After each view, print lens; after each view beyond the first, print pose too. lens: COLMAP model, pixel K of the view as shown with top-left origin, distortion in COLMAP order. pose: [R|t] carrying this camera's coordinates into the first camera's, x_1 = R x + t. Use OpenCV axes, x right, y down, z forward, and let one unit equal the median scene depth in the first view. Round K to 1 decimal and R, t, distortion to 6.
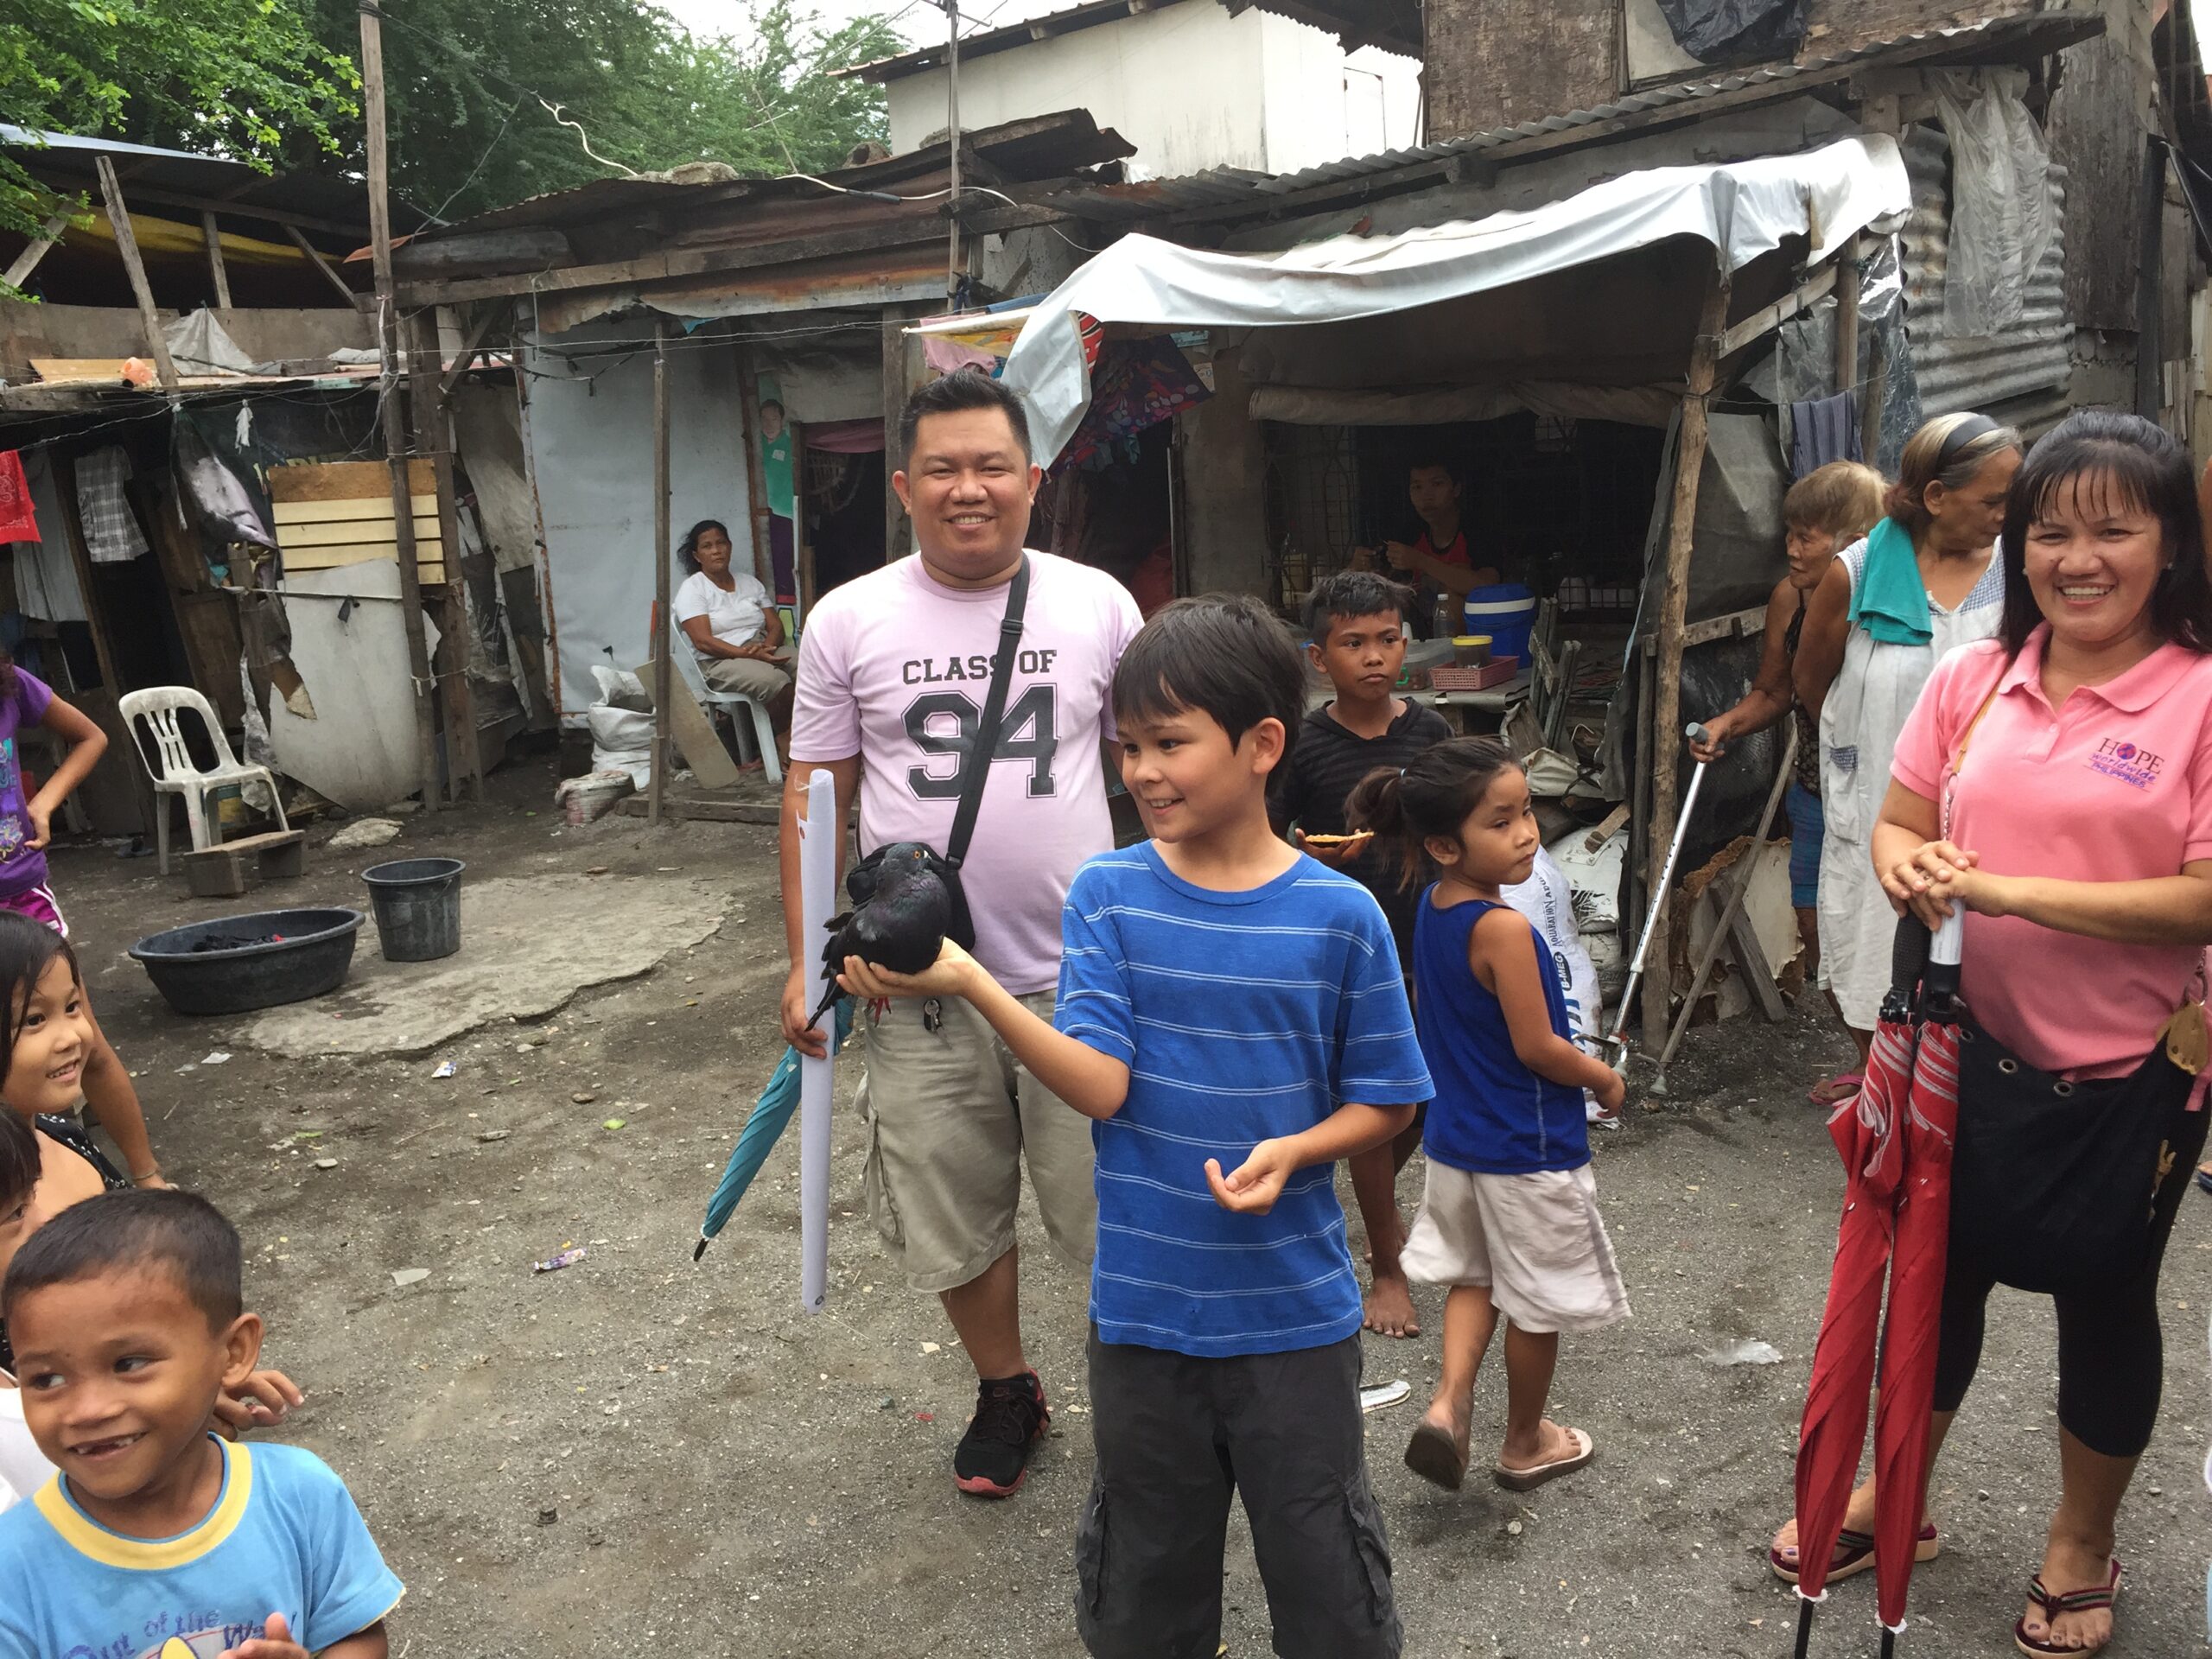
lens RADIAL K [[2013.6, 0, 1110.9], [0, 2013.6, 773.0], [0, 0, 1]] dist [0.120261, -0.167618]
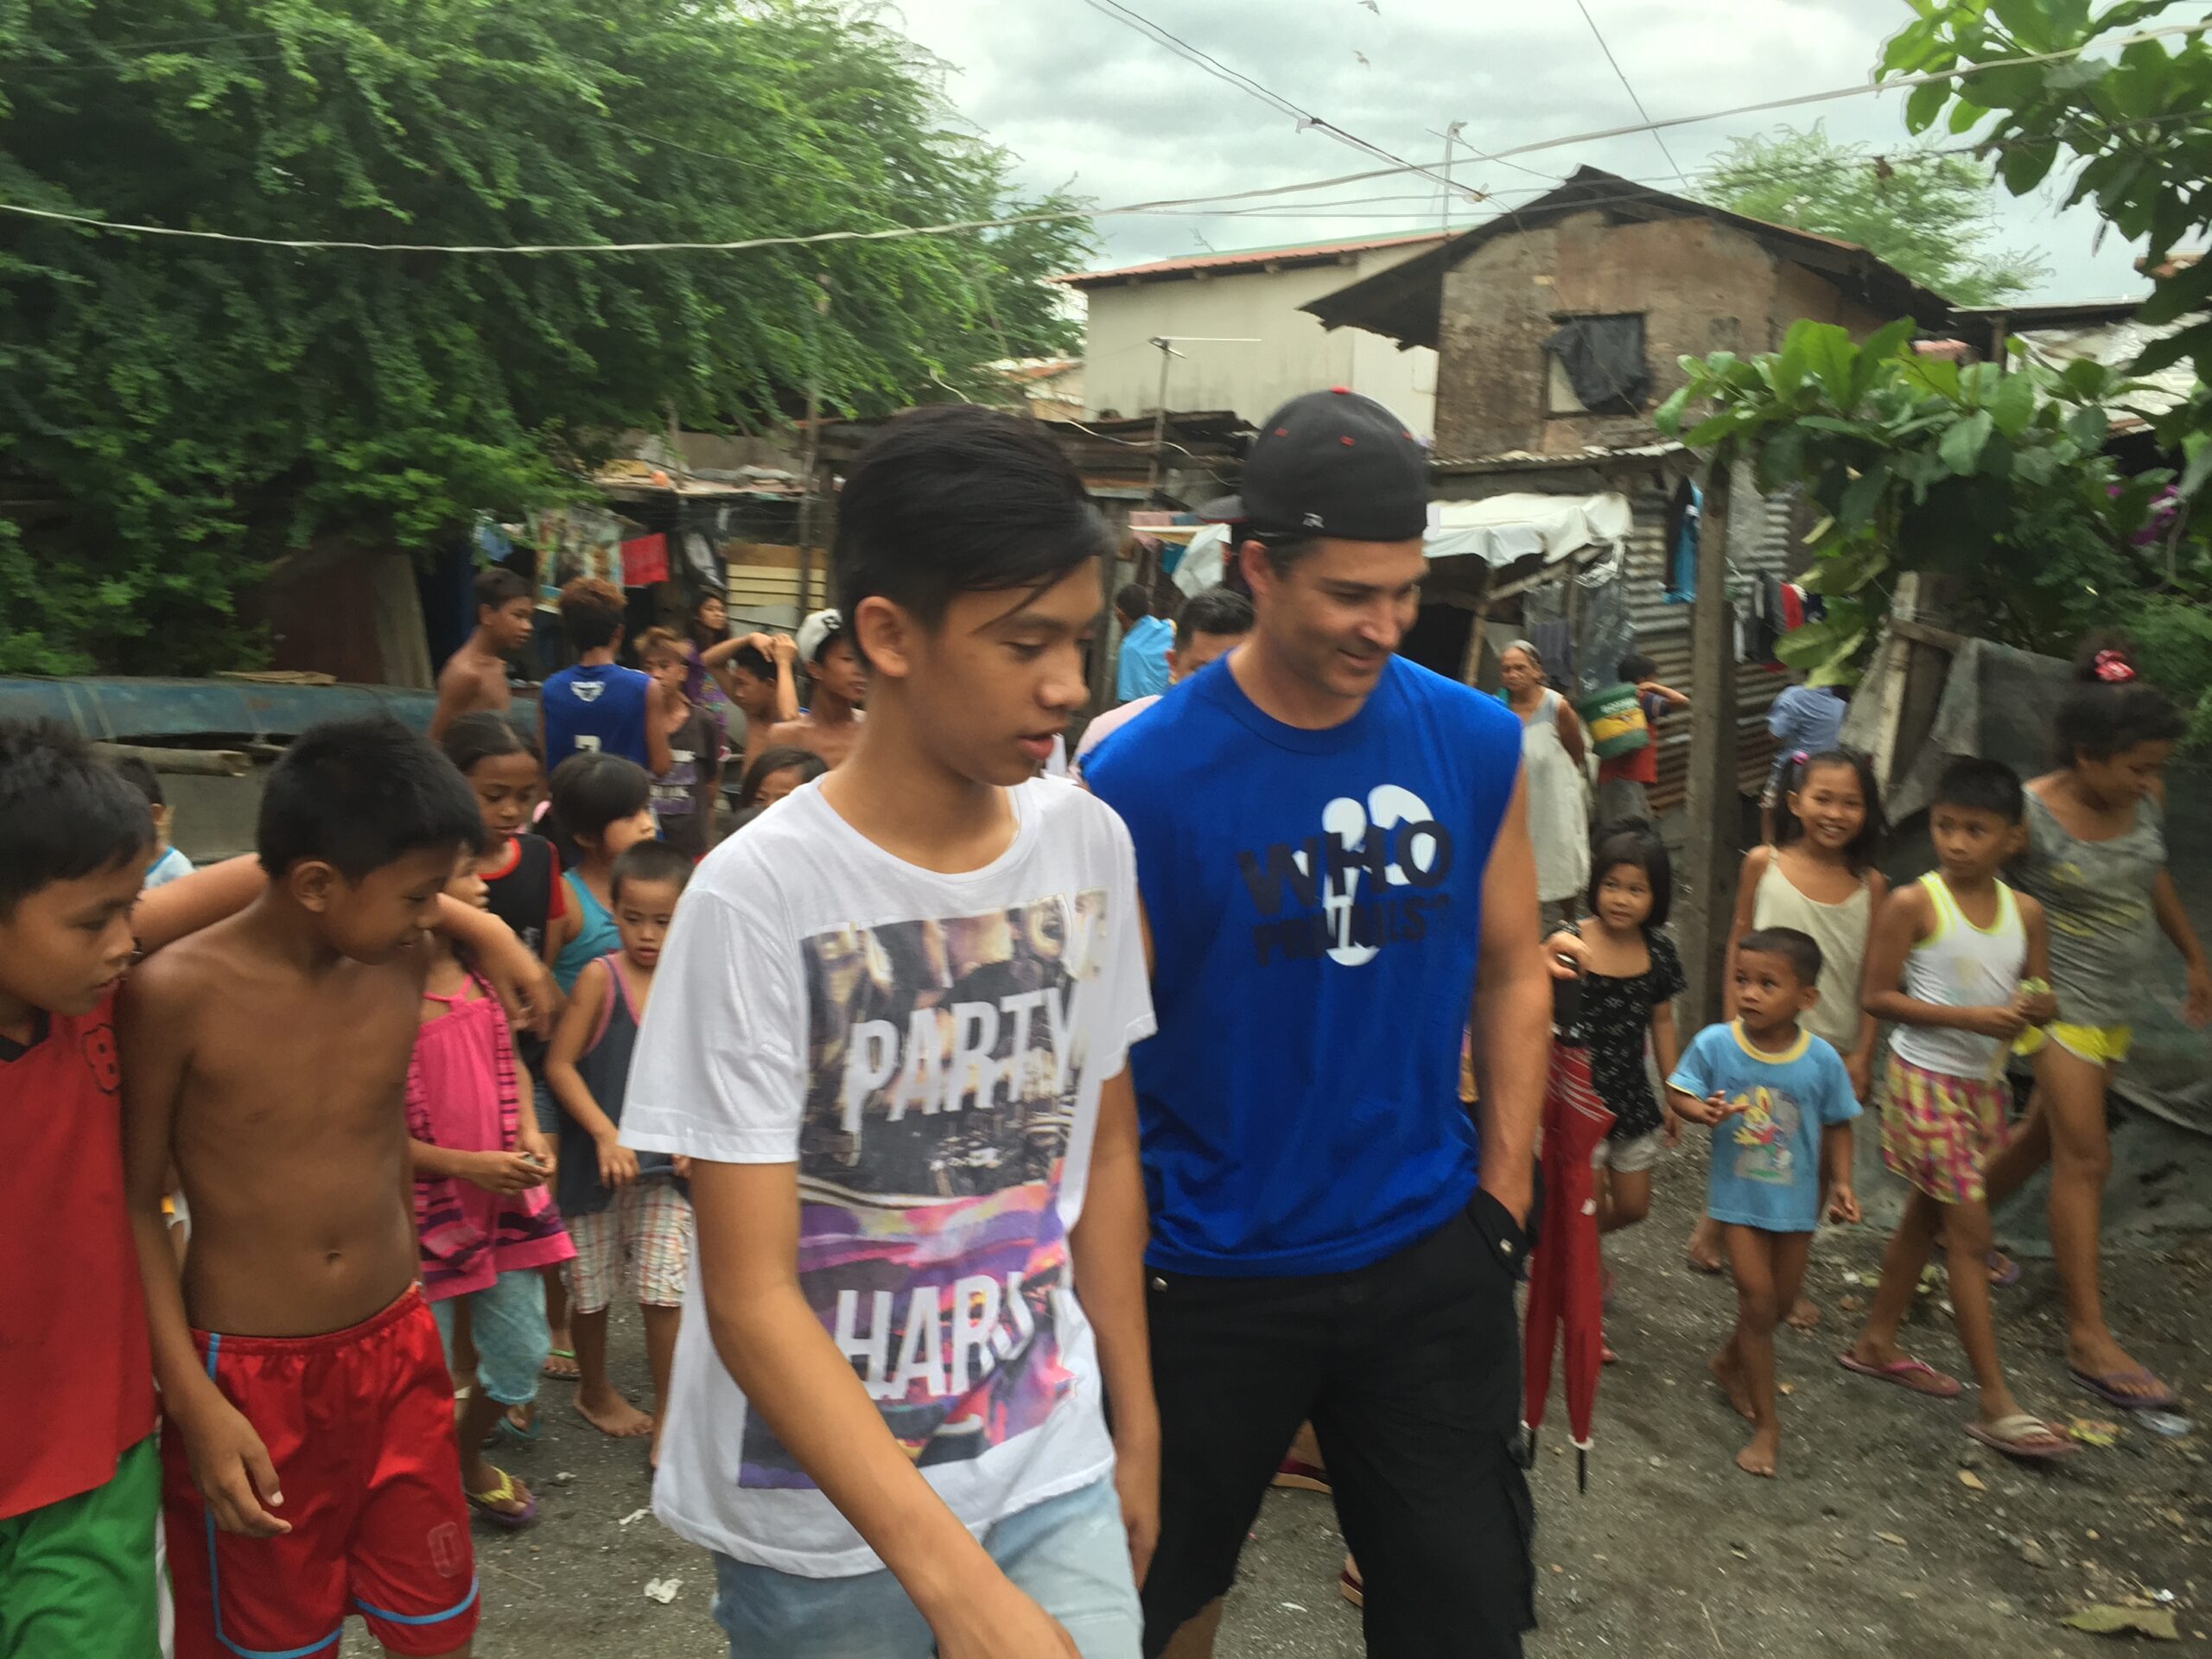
lens RADIAL K [[1997.5, 0, 1114.7], [0, 1997.5, 782.1], [0, 0, 1]] dist [0.114930, -0.159563]
pose [[0.992539, 0.117997, -0.030698, -0.019518], [-0.119036, 0.992287, -0.034582, 0.066612], [0.026380, 0.037978, 0.998930, -0.643044]]
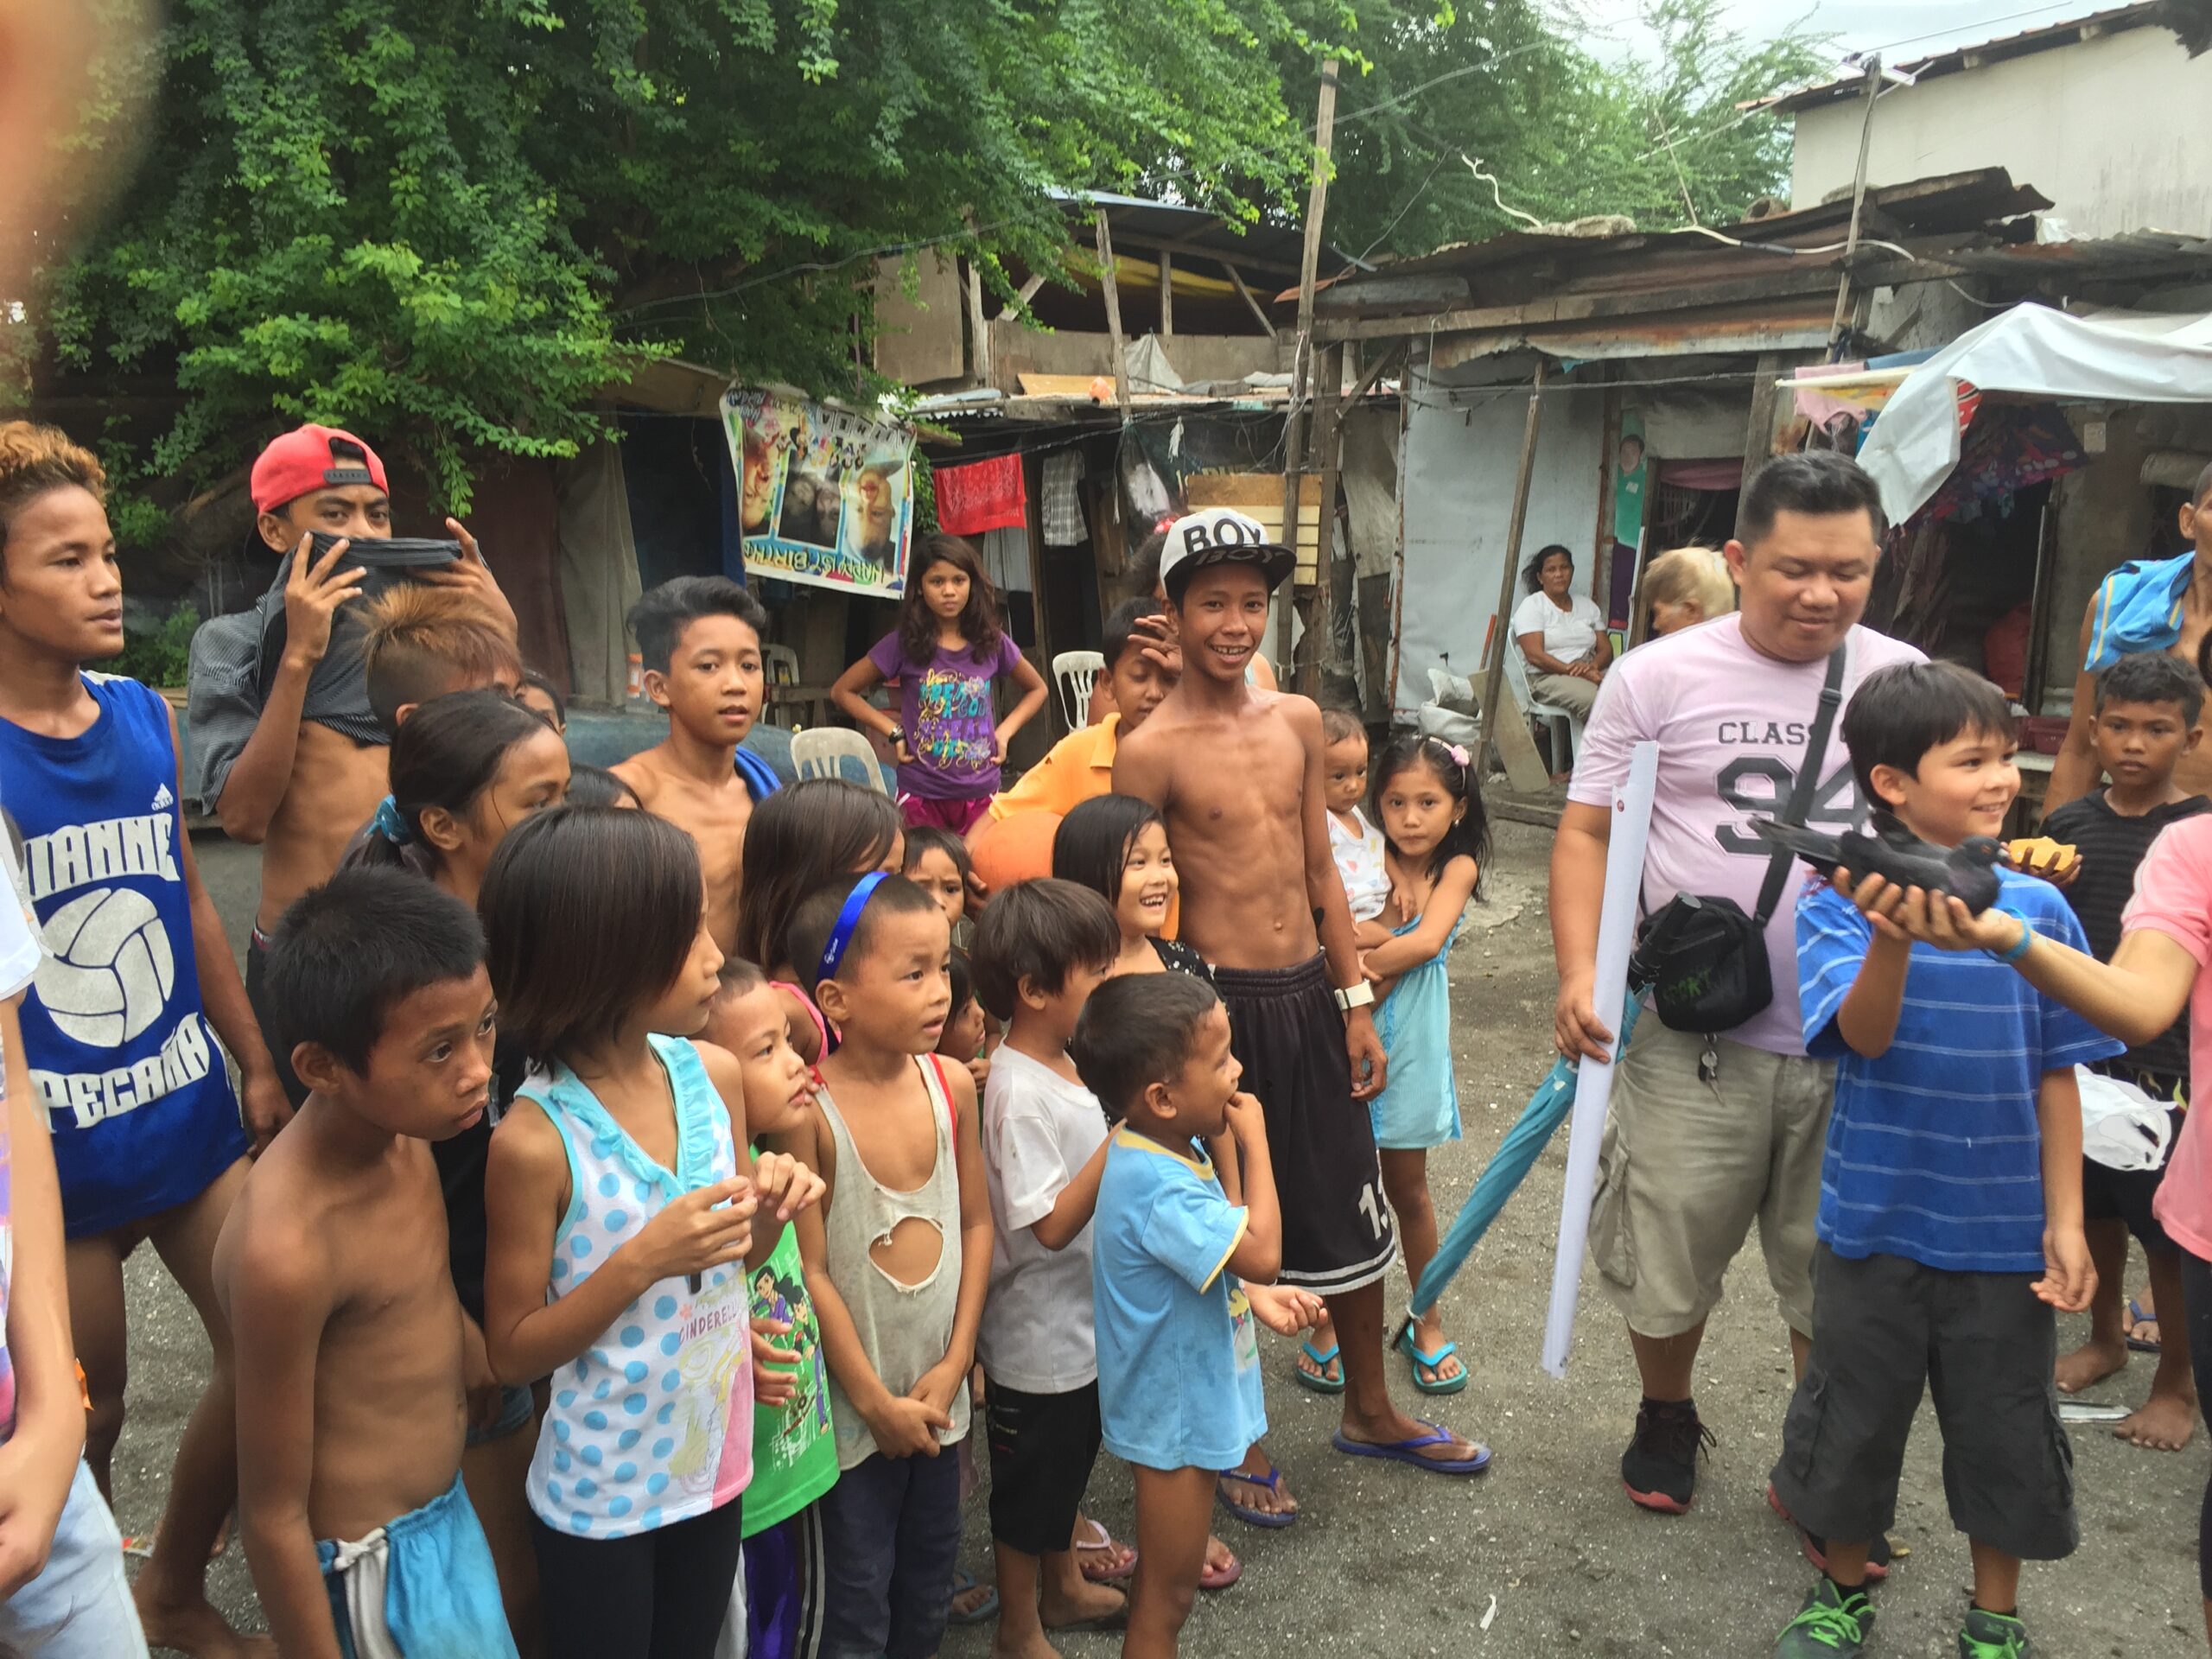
lens RADIAL K [[1984.7, 0, 1052.7], [0, 1984.7, 828.6], [0, 0, 1]] dist [0.108104, -0.145017]
pose [[0.905956, 0.135025, -0.401263, 0.006049], [-0.125966, 0.990823, 0.049011, 0.006446], [0.404199, 0.006143, 0.914651, -0.081244]]
